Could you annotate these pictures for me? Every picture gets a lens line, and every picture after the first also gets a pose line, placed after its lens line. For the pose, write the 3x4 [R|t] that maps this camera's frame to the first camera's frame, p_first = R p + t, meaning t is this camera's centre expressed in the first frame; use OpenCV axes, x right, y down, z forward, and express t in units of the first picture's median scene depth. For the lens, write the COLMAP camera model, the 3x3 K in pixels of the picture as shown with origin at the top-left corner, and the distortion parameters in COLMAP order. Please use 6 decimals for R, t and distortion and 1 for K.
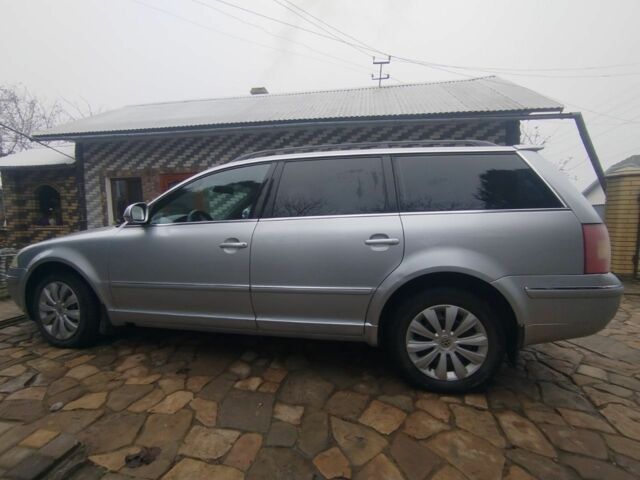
lens RADIAL K [[293.0, 0, 320.0], [0, 293.0, 240.0], [0, 0, 1]] dist [-0.030577, 0.020173]
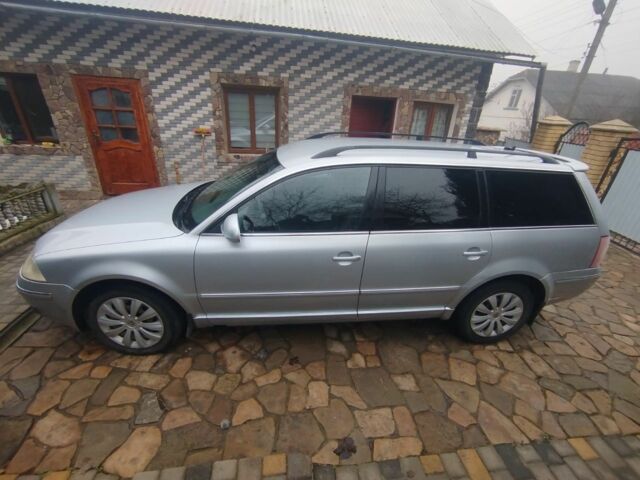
lens RADIAL K [[293.0, 0, 320.0], [0, 293.0, 240.0], [0, 0, 1]] dist [-0.030577, 0.020173]
pose [[0.950723, -0.077817, 0.300116, -0.767247], [-0.037786, 0.931692, 0.361278, -0.458665], [-0.307729, -0.354816, 0.882841, 0.140068]]
